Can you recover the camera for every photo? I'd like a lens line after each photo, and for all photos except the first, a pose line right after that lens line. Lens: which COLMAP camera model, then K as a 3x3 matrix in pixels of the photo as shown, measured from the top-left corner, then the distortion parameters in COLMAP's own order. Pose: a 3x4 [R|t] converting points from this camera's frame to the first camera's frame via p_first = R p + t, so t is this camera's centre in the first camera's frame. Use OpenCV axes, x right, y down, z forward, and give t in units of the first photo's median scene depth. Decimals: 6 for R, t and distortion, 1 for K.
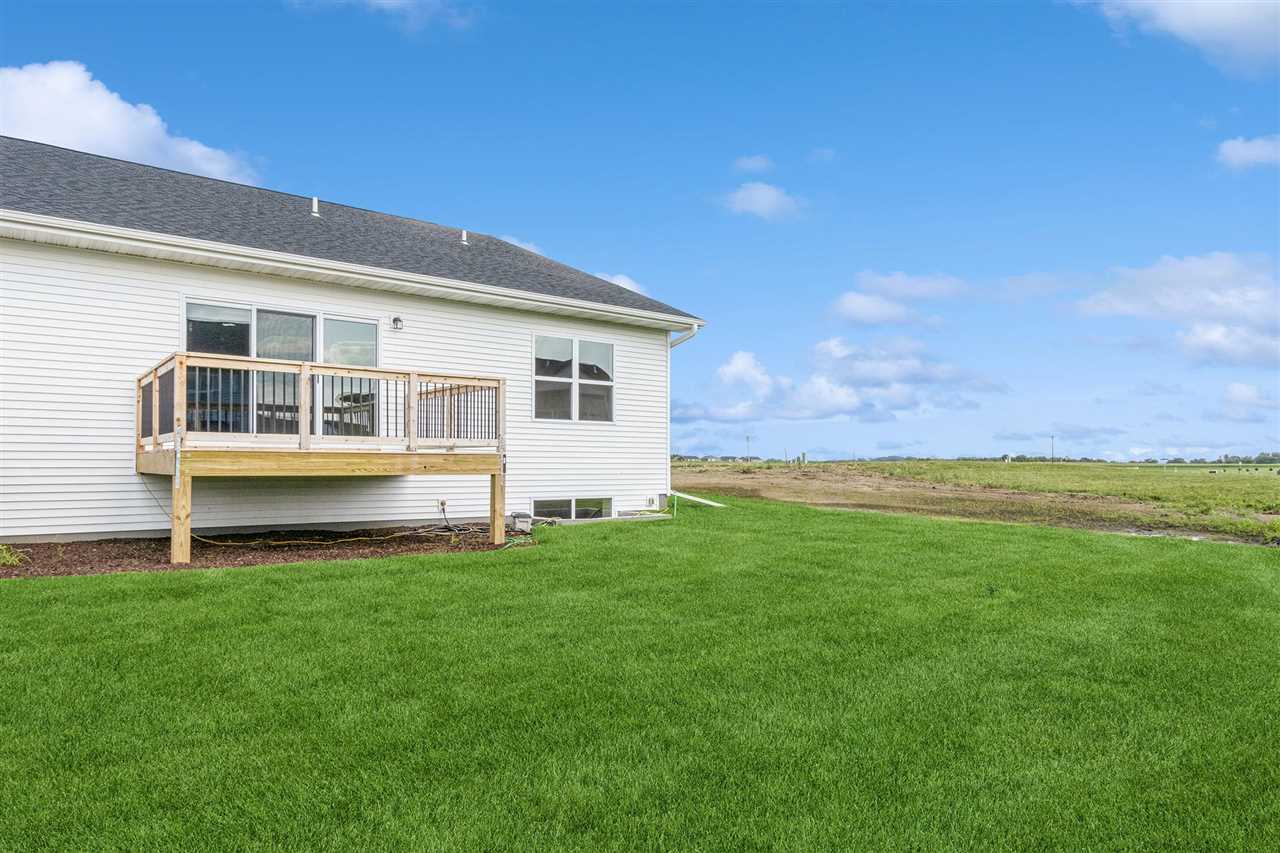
lens RADIAL K [[837.4, 0, 635.7], [0, 837.4, 441.4], [0, 0, 1]] dist [-0.010422, 0.000386]
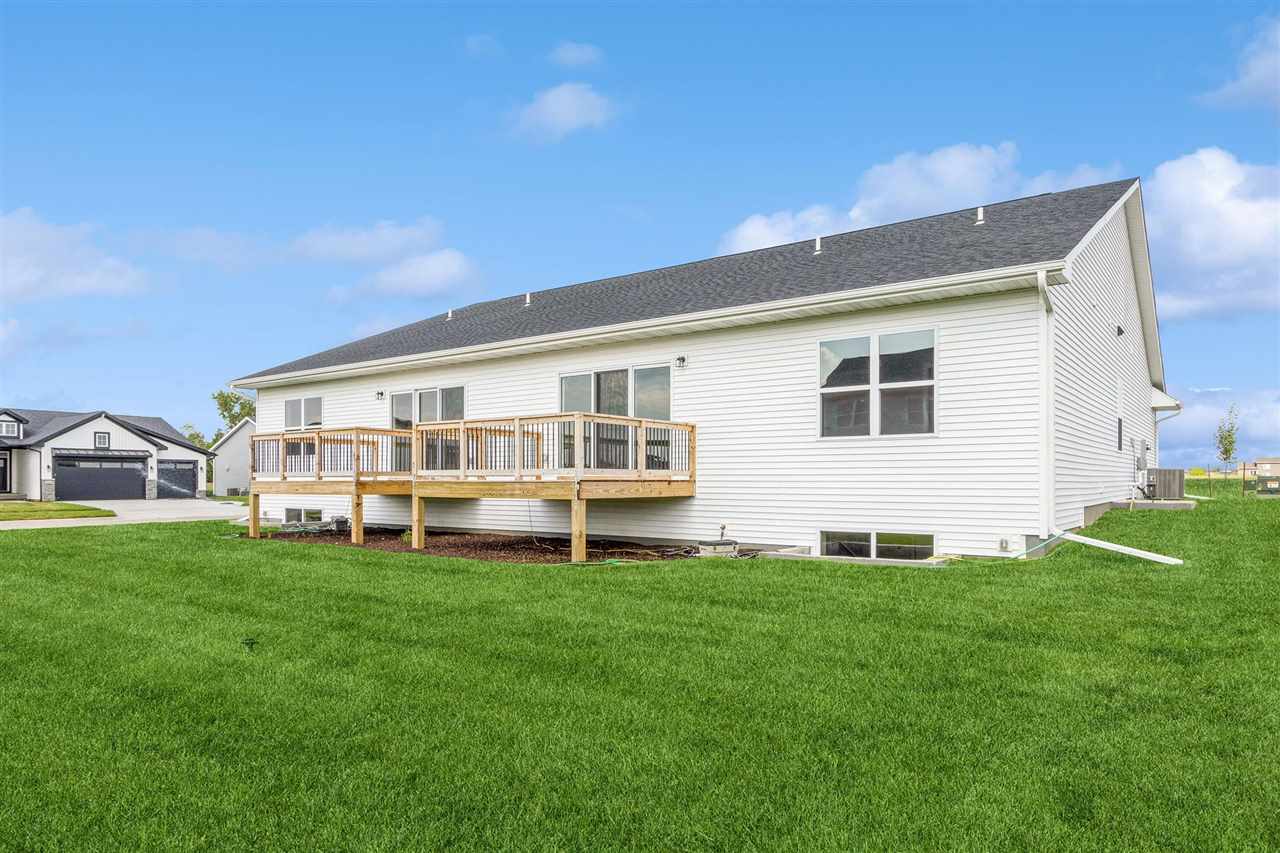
lens RADIAL K [[849.5, 0, 637.1], [0, 849.5, 439.1], [0, 0, 1]] dist [-0.002081, -0.000204]
pose [[0.208192, -0.052661, -0.976669, 0.705208], [0.027682, 0.998467, -0.047935, 0.011782], [0.977696, -0.017057, 0.209331, 0.626130]]
